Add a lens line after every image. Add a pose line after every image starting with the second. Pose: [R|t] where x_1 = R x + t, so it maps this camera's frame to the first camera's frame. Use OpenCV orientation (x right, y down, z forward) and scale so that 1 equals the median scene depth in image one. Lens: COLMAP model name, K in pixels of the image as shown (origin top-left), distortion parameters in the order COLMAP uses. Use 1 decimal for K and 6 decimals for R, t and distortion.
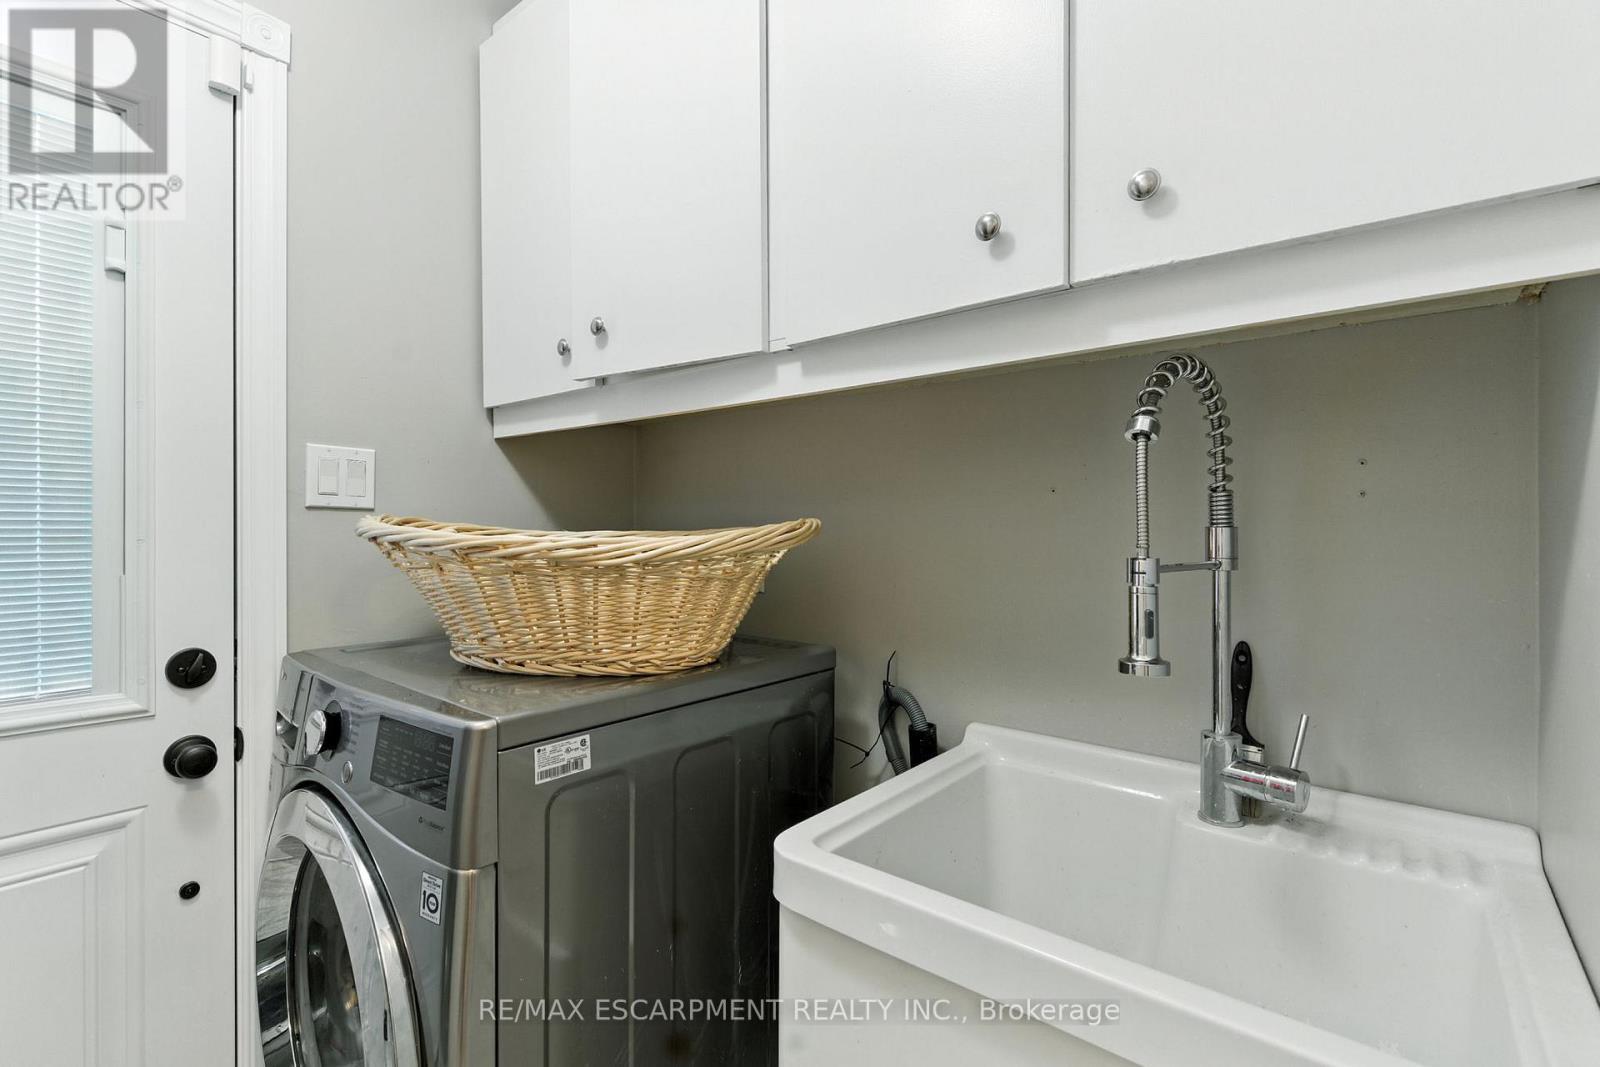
lens RADIAL K [[728.0, 0, 800.2], [0, 728.0, 529.0], [0, 0, 1]] dist [0.000289, -0.001305]
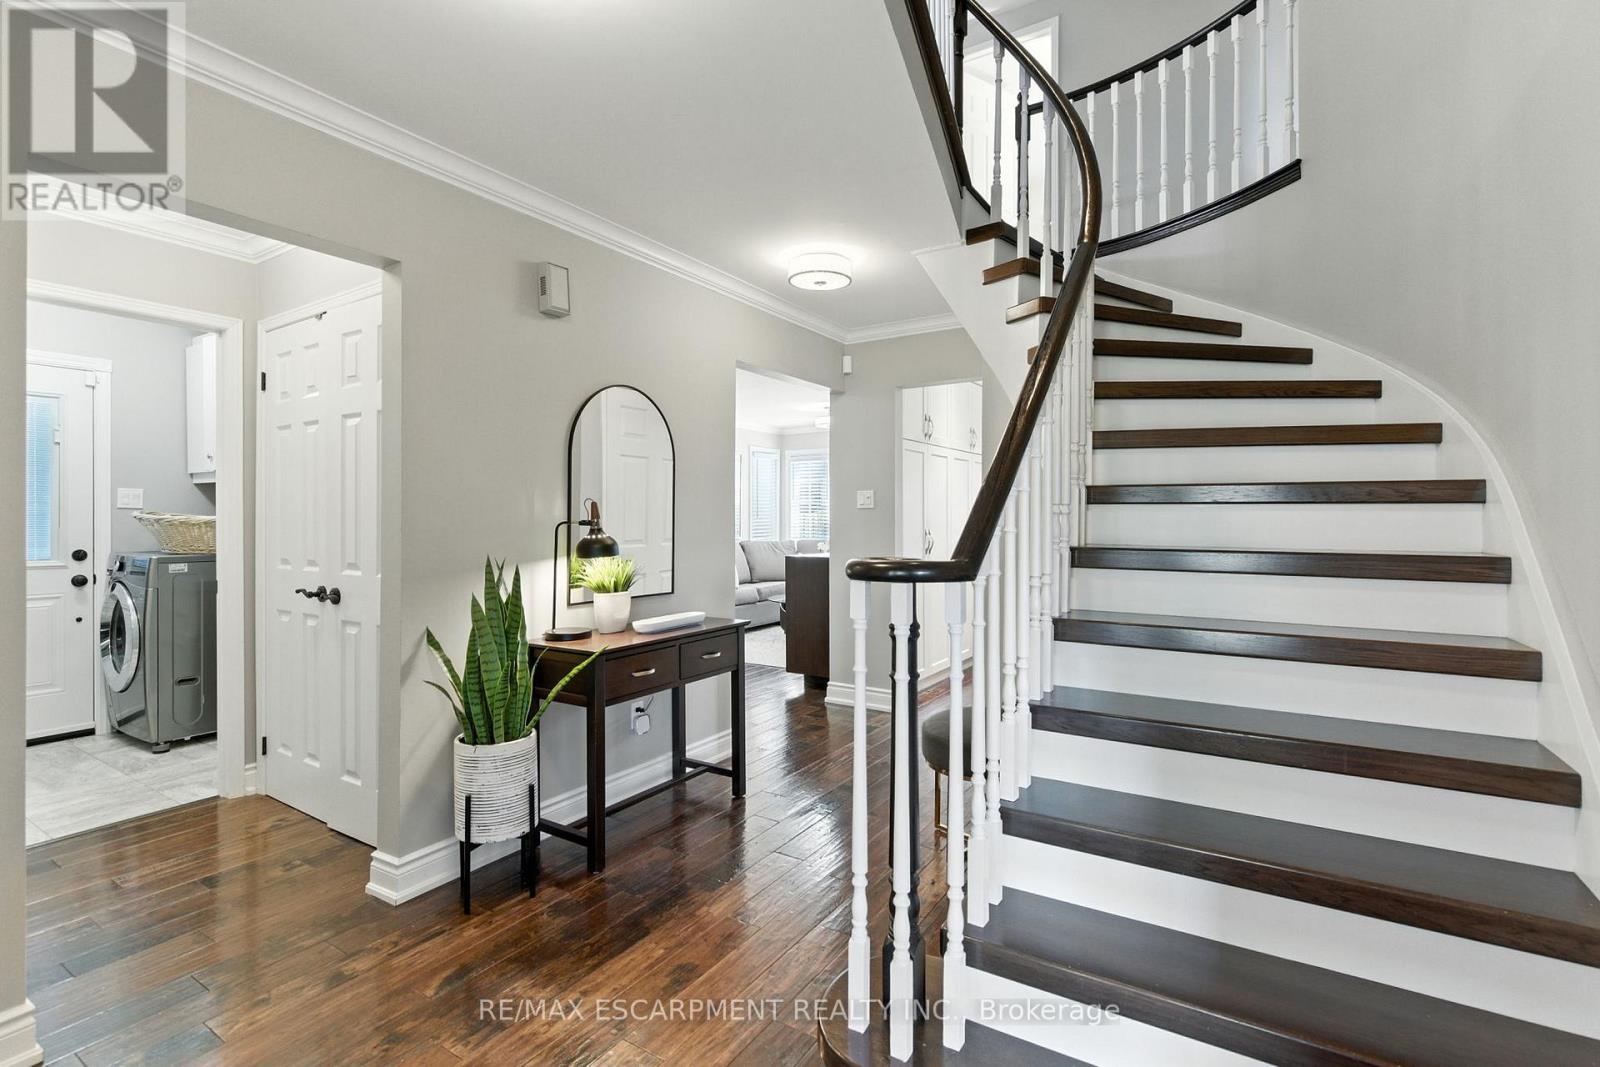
lens RADIAL K [[728.0, 0, 799.7], [0, 728.0, 528.3], [0, 0, 1]] dist [0.000289, -0.001305]
pose [[0.993733, 0.000116, 0.111777, 2.186410], [-0.000271, 0.999999, 0.001372, 0.059250], [-0.111777, -0.001394, 0.993732, -2.830072]]
